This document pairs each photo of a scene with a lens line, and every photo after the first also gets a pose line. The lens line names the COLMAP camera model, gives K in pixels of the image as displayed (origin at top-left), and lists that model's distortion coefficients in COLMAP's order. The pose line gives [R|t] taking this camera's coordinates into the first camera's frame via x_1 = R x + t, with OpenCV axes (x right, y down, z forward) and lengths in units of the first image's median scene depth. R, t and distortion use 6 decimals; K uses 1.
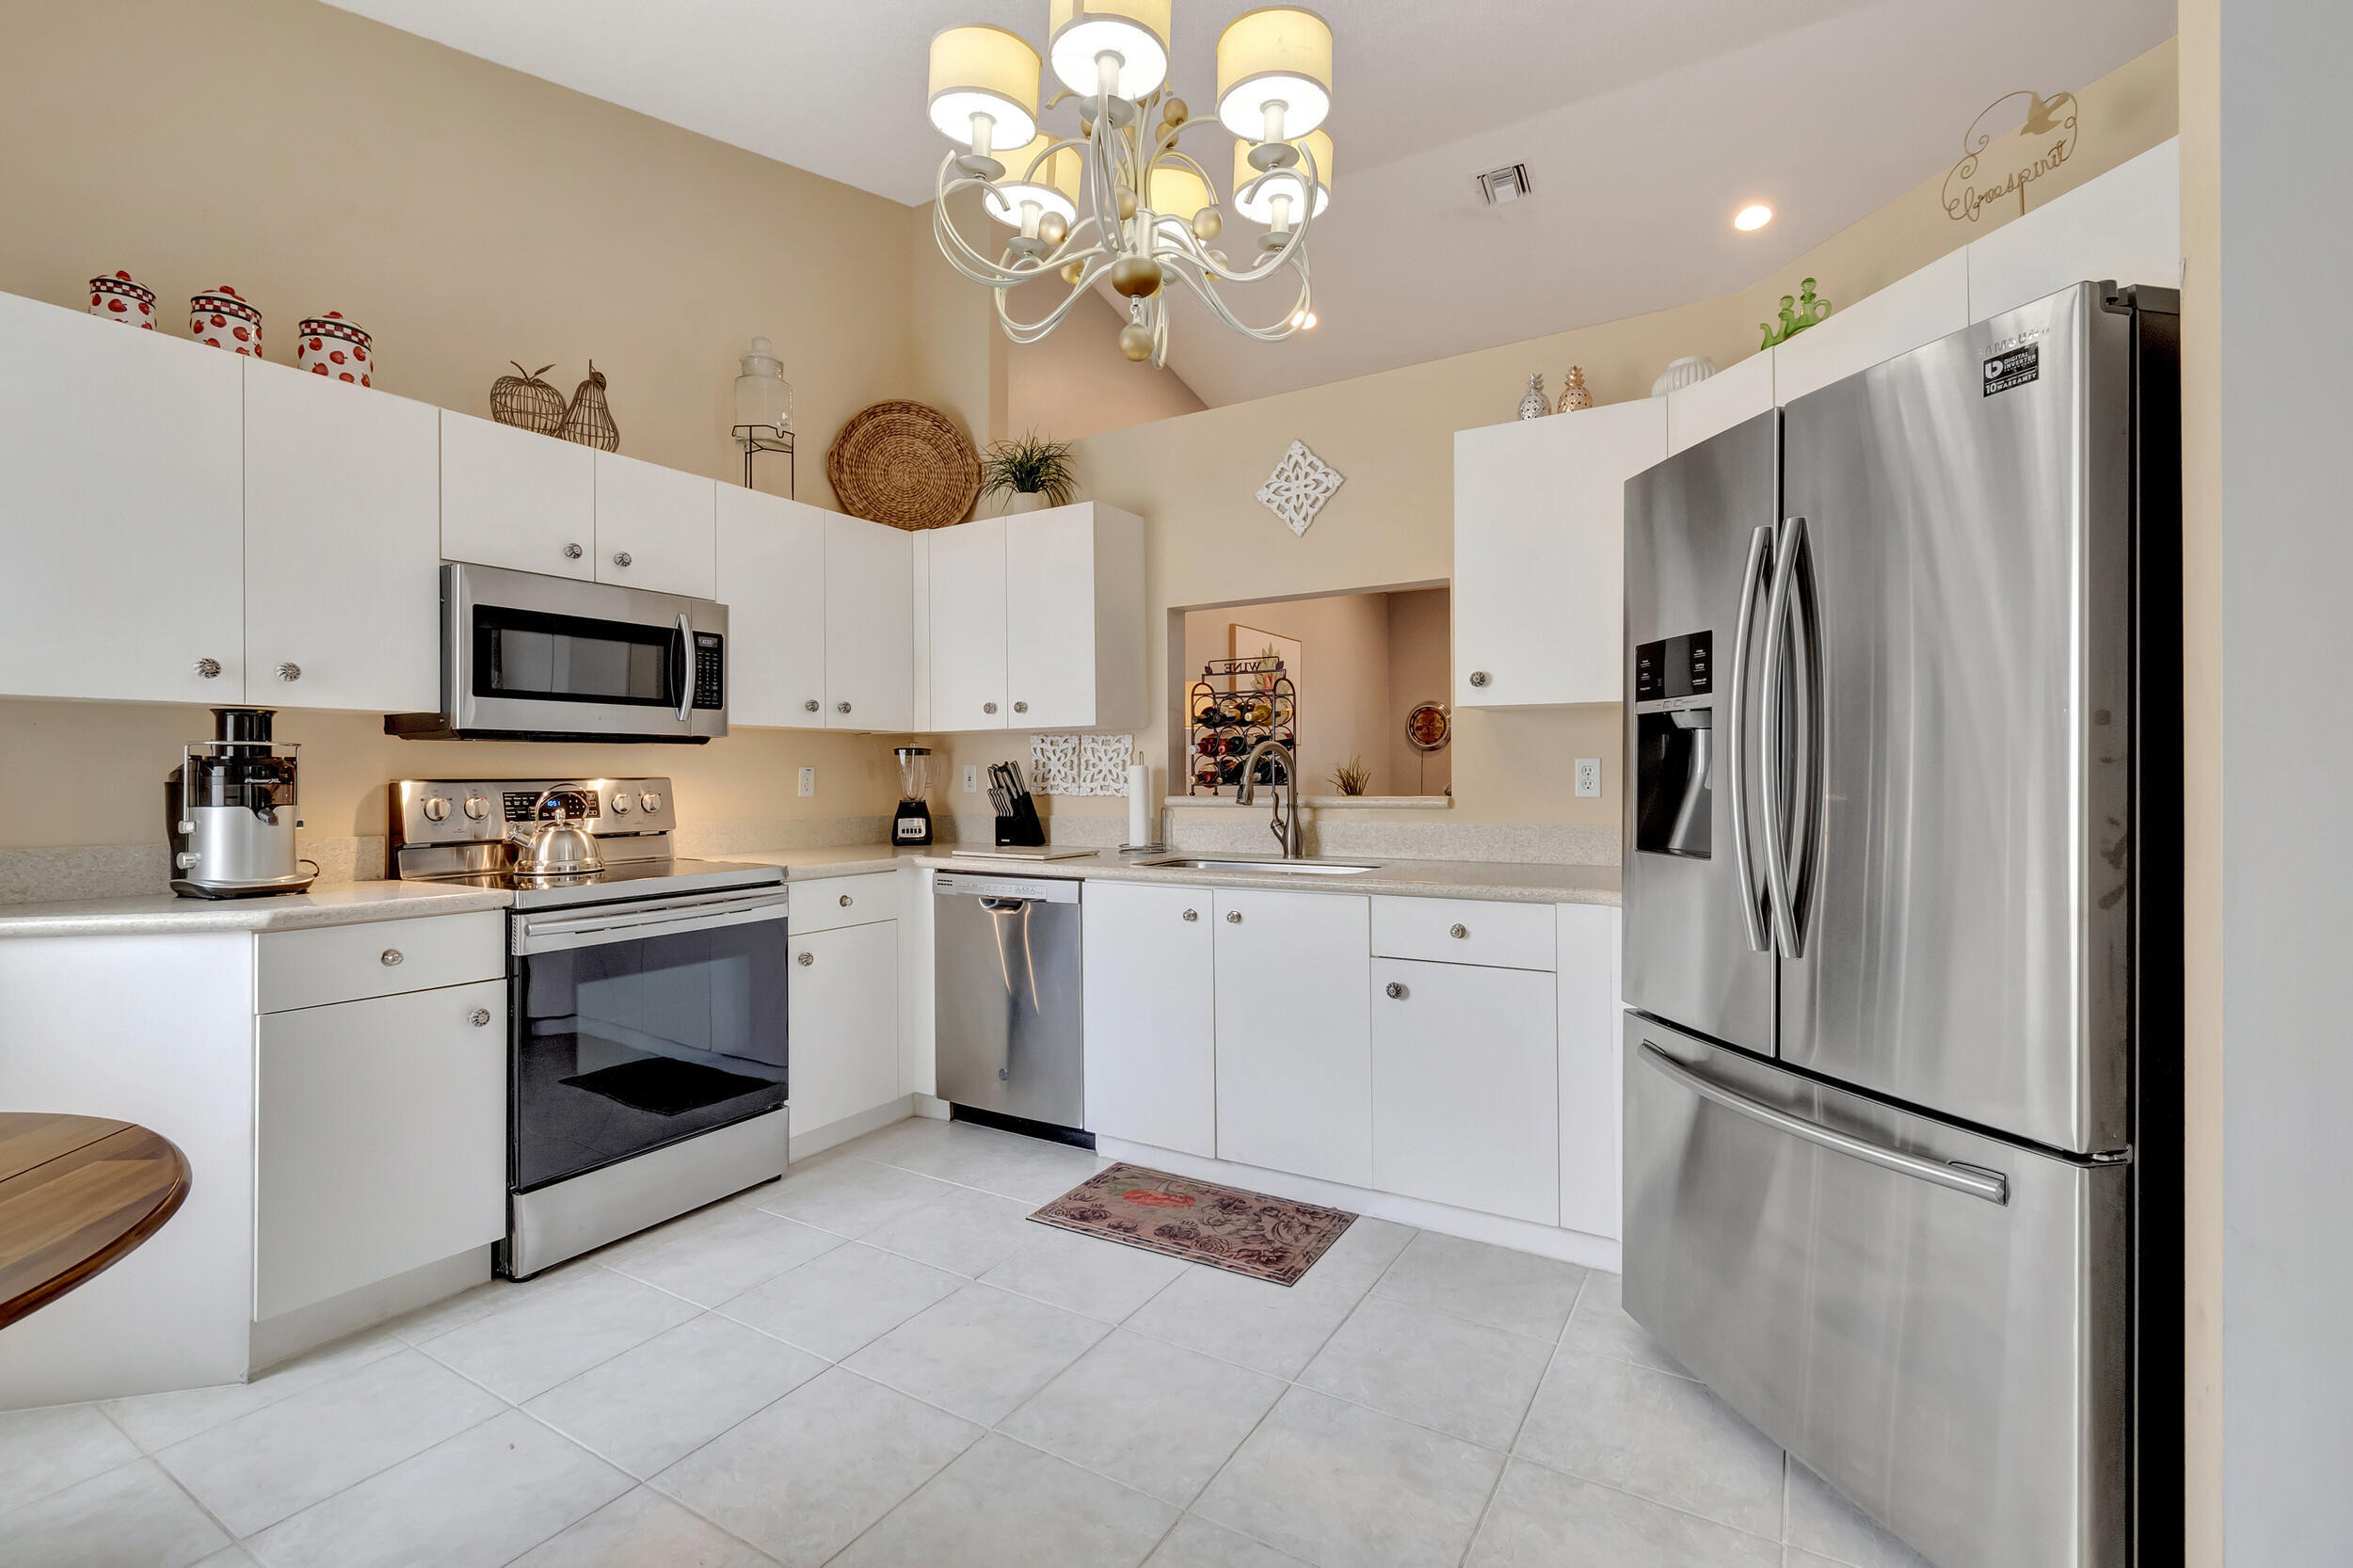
lens RADIAL K [[1043.6, 0, 1165.1], [0, 1043.6, 774.4], [0, 0, 1]] dist [0.001561, 0.000012]
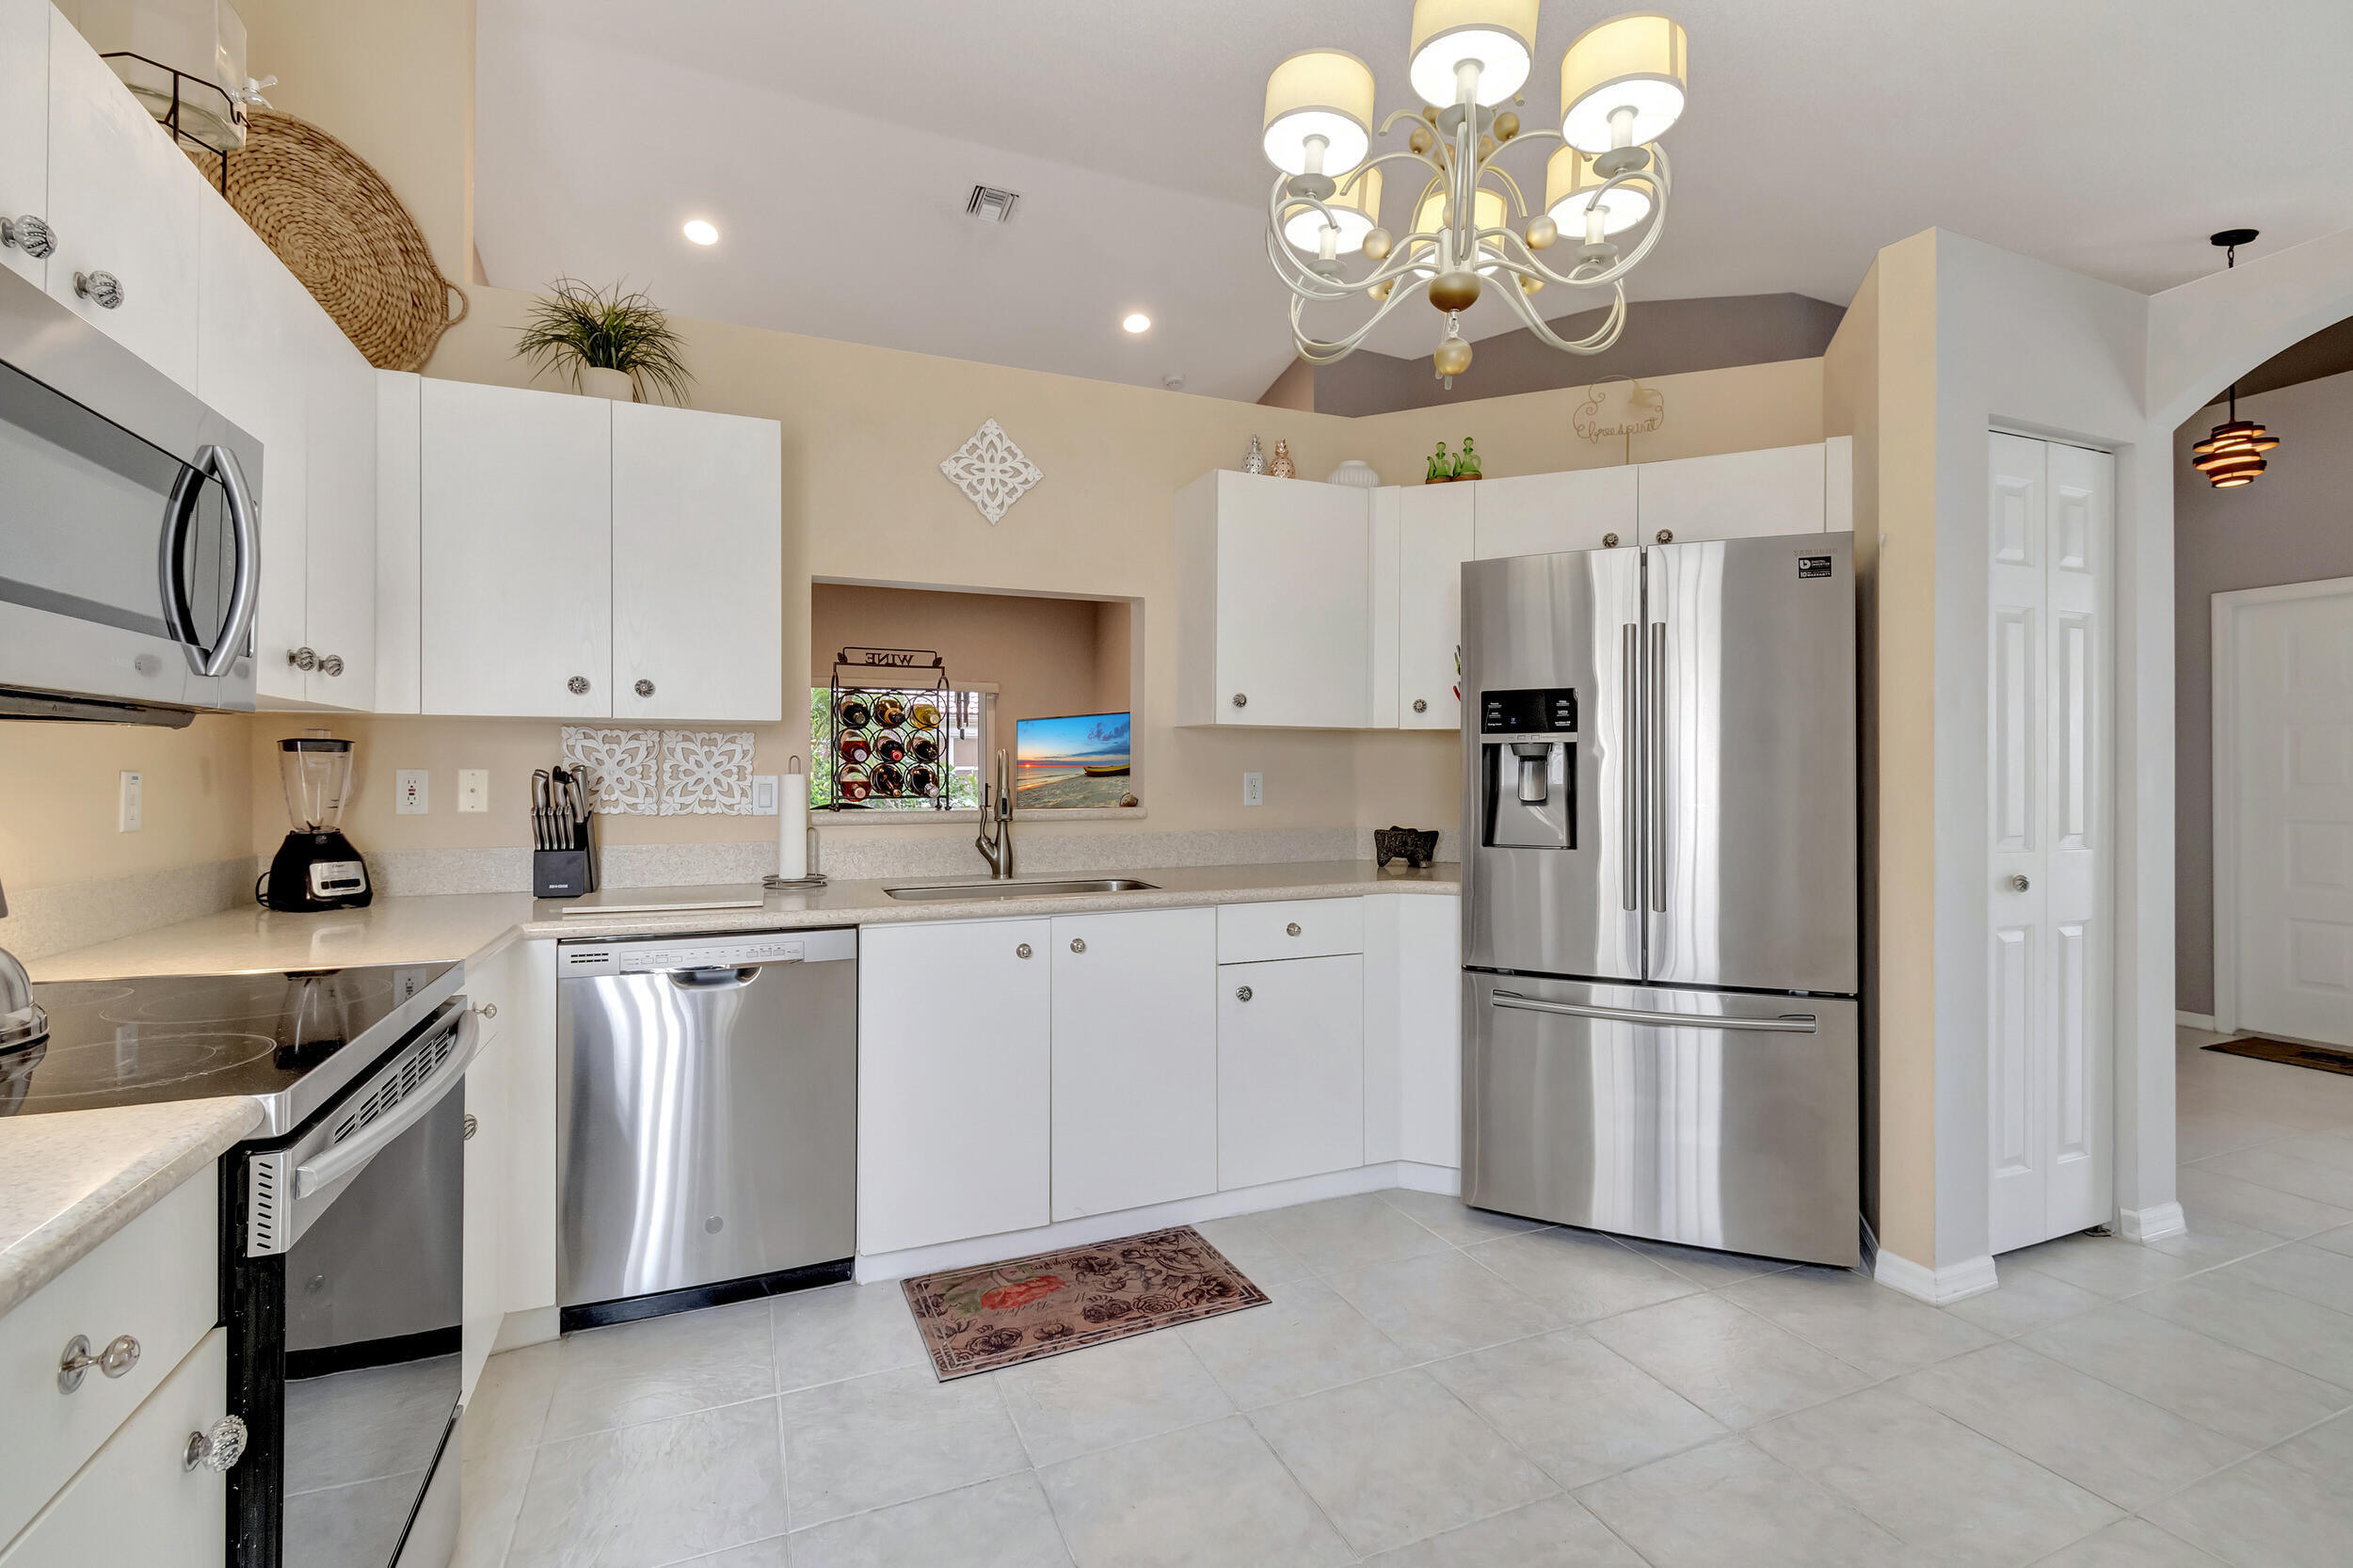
lens RADIAL K [[1052.1, 0, 1176.5], [0, 1052.1, 767.9], [0, 0, 1]] dist [0.005773, 0.000068]
pose [[0.581758, 0.010135, 0.813299, -0.638301], [-0.004719, 0.999948, -0.009085, -0.009591], [-0.813348, 0.001447, 0.581775, 0.409090]]
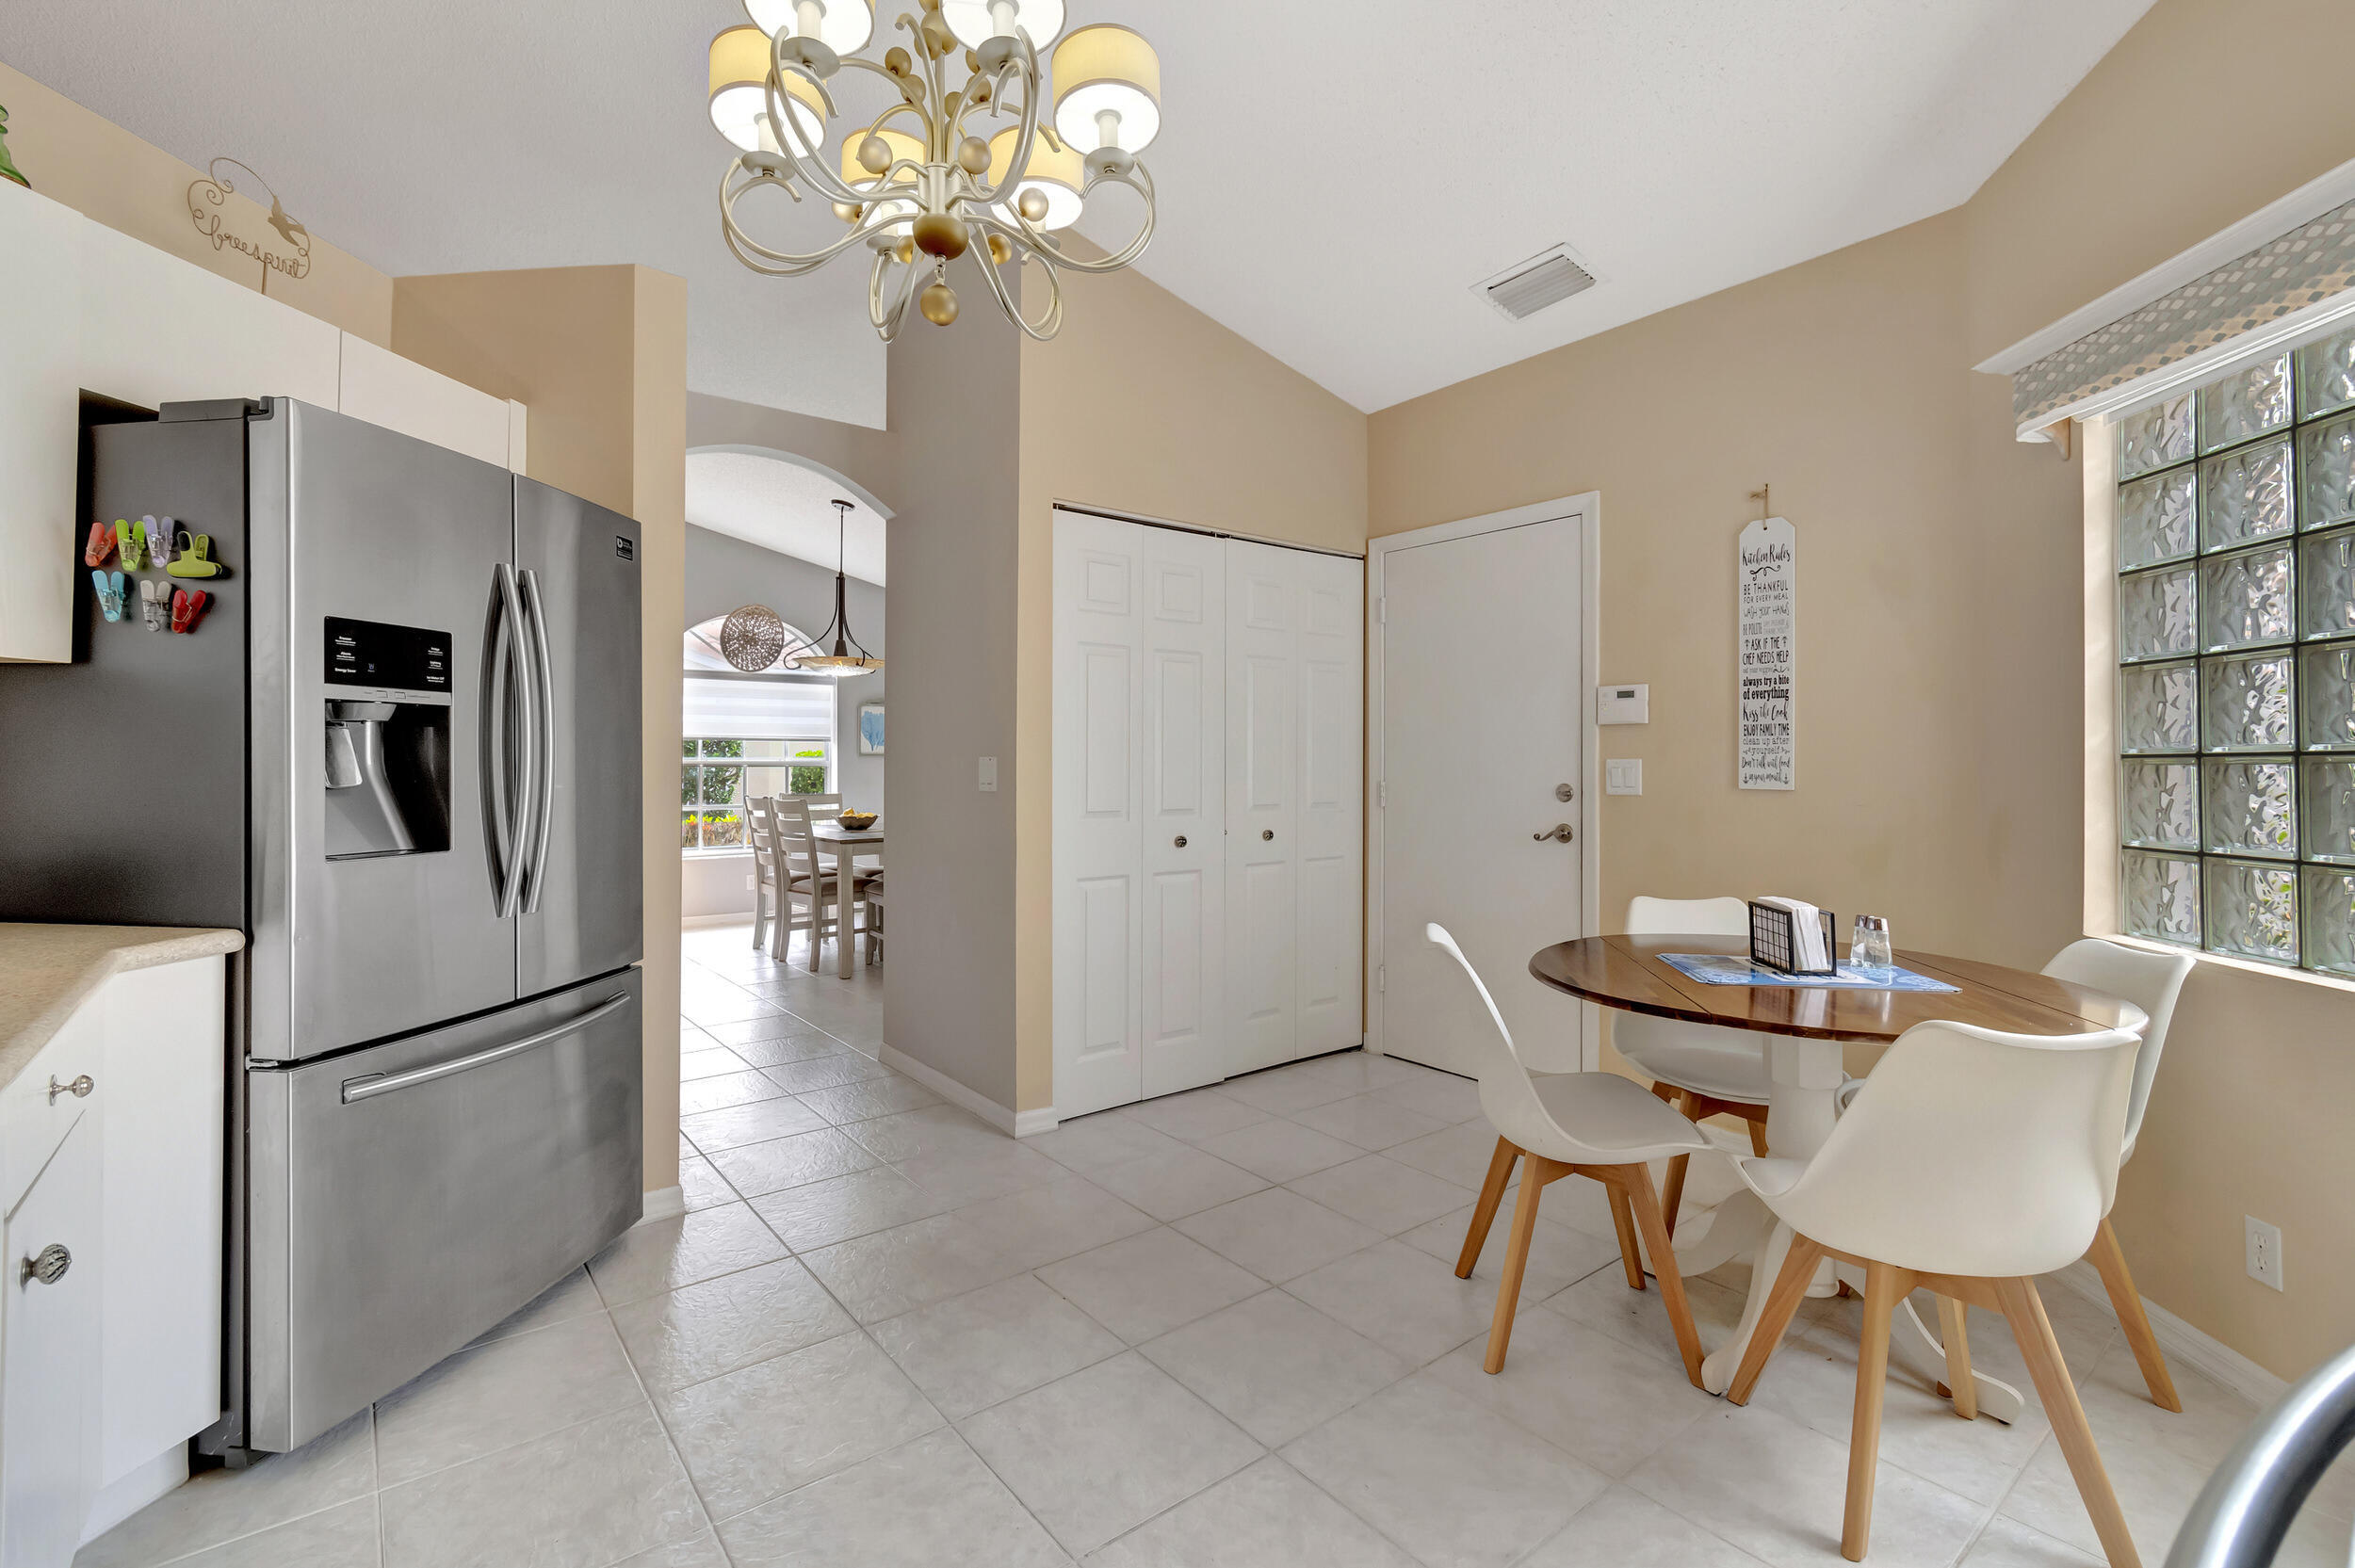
lens RADIAL K [[1060.9, 0, 1149.7], [0, 1060.9, 764.4], [0, 0, 1]] dist [-0.001090, -0.000295]
pose [[-0.933155, 0.000394, 0.359475, -0.349536], [-0.000195, 0.999999, -0.001602, -0.002769], [-0.359475, -0.001565, -0.933153, 1.169741]]
